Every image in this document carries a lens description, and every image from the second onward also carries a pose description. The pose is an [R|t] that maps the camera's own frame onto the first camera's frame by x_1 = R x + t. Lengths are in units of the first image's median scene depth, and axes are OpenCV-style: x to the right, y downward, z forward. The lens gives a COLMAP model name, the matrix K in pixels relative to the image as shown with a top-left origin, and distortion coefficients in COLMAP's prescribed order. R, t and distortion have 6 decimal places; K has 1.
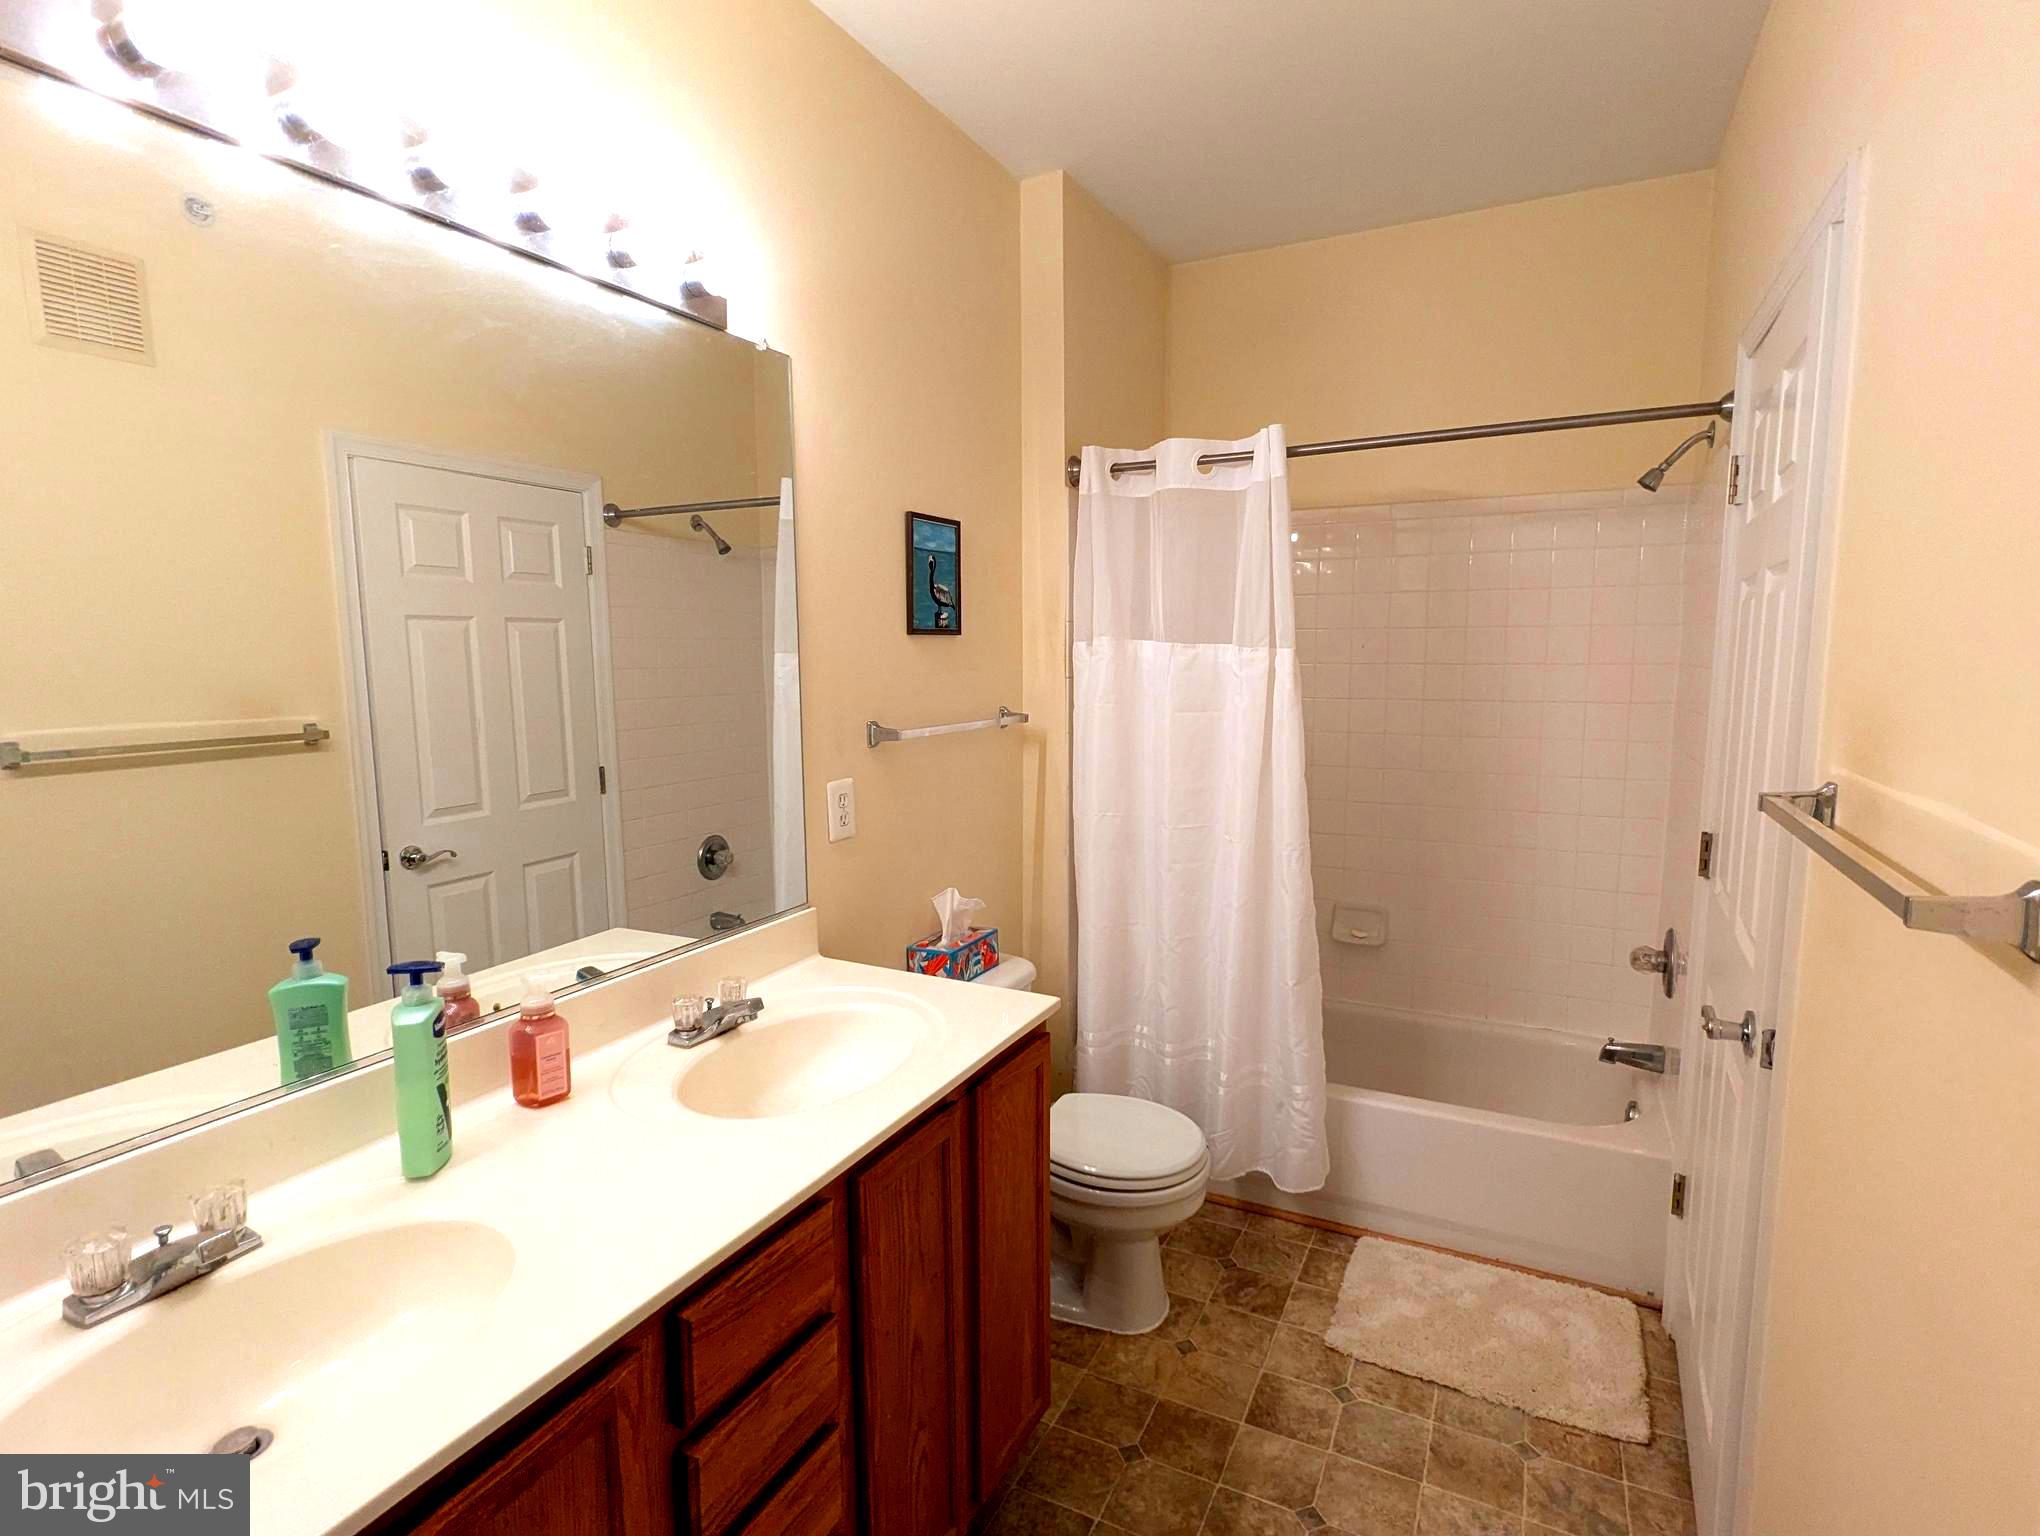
lens RADIAL K [[999.9, 0, 1031.4], [0, 999.9, 771.1], [0, 0, 1]] dist [-0.001521, 0.001165]
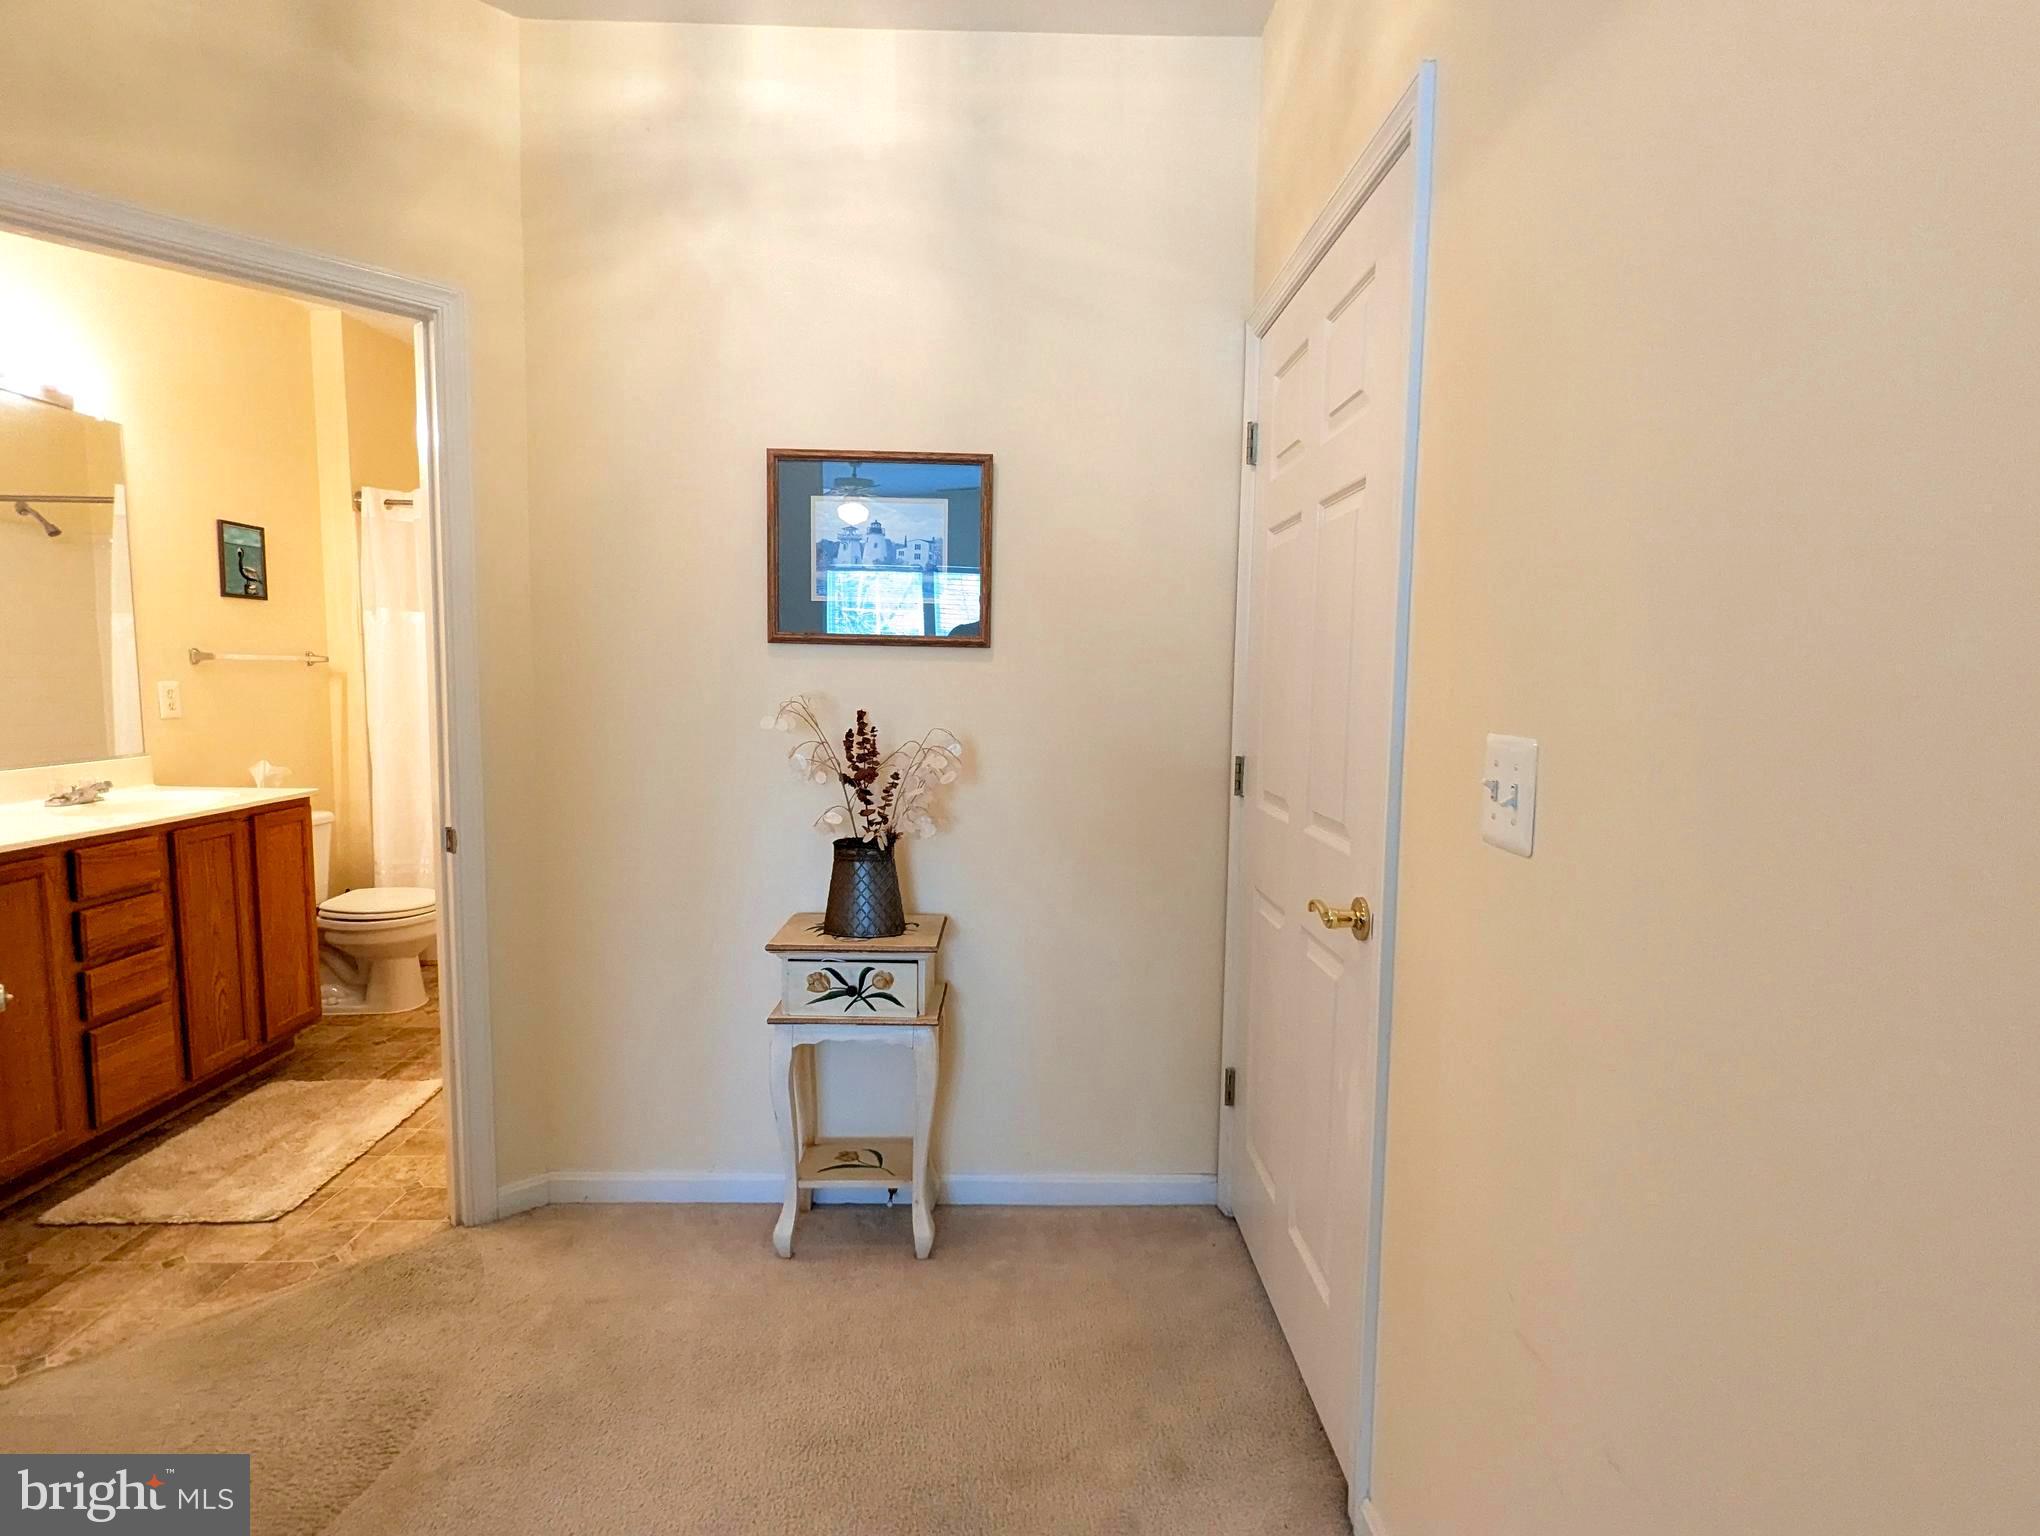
lens RADIAL K [[1006.7, 0, 1015.6], [0, 1006.7, 771.9], [0, 0, 1]] dist [-0.001203, -0.000706]
pose [[0.884396, -0.030147, 0.465763, 0.233128], [0.041215, 0.999058, -0.013594, 0.209848], [-0.464915, 0.031219, 0.884805, -0.964412]]
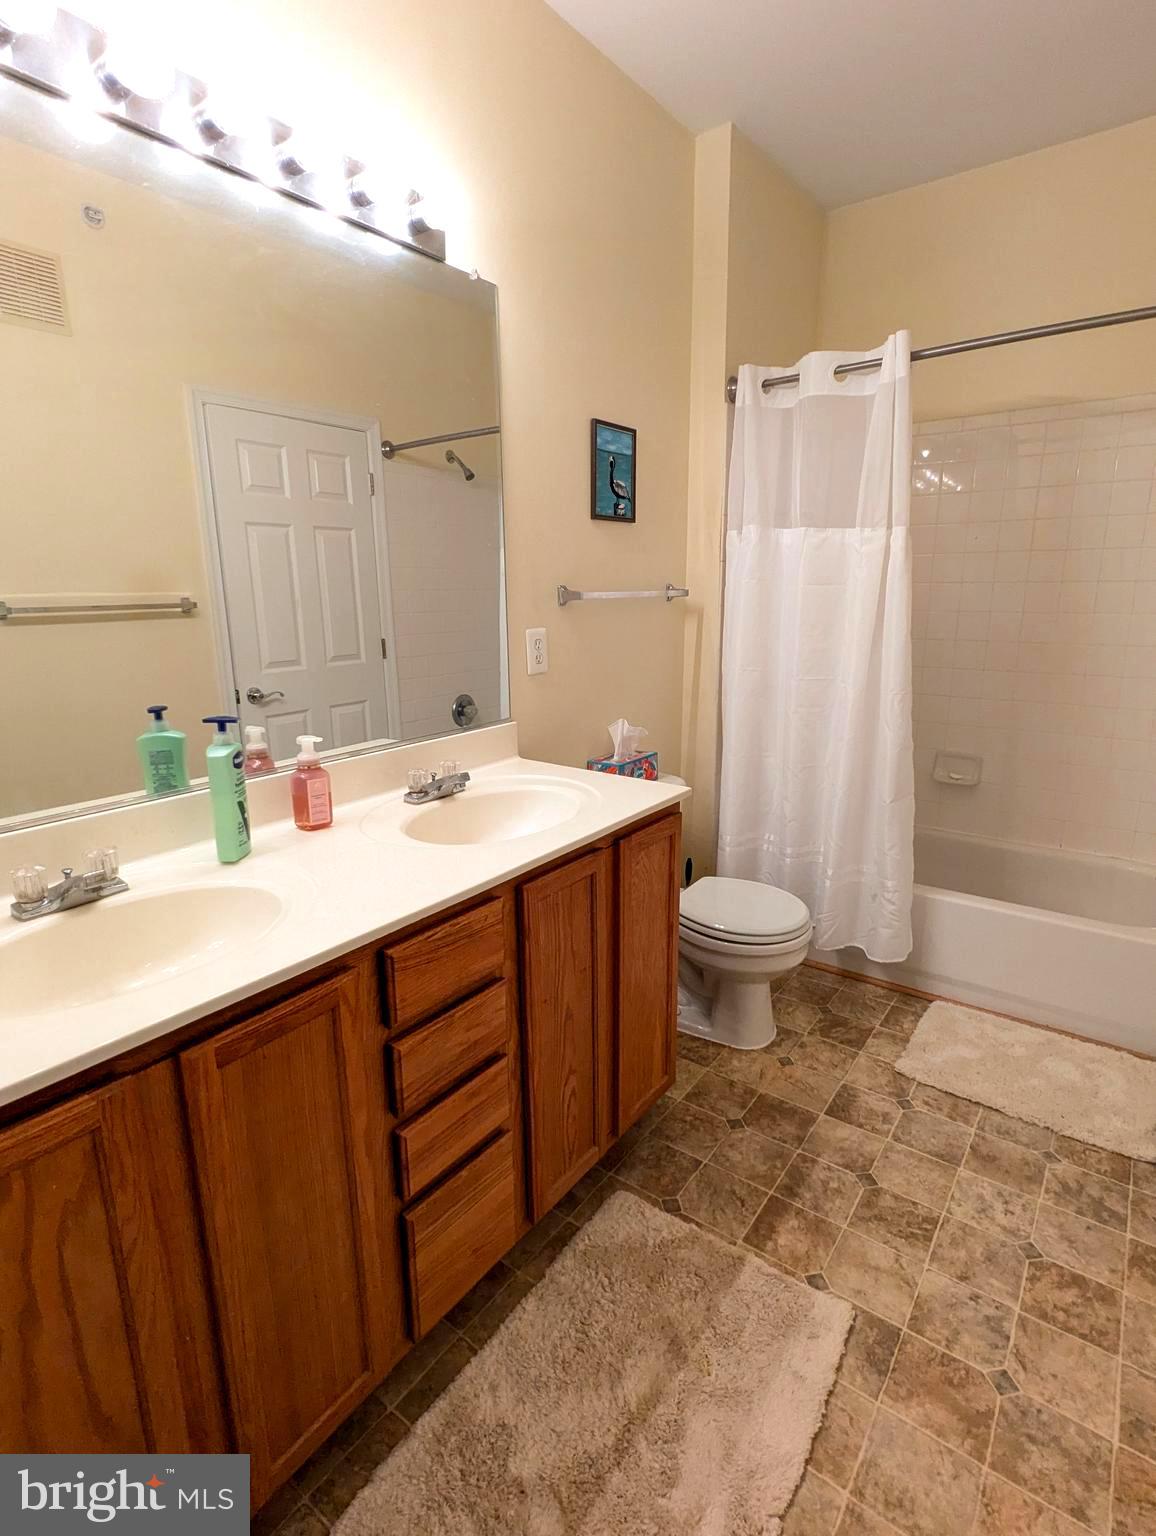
lens RADIAL K [[758.0, 0, 591.2], [0, 758.0, 764.0], [0, 0, 1]] dist [-0.001203, -0.000706]
pose [[0.985715, 0.035470, -0.164646, 0.047155], [-0.017140, 0.993623, 0.111444, 0.066748], [0.167549, -0.107030, 0.980037, 0.006344]]
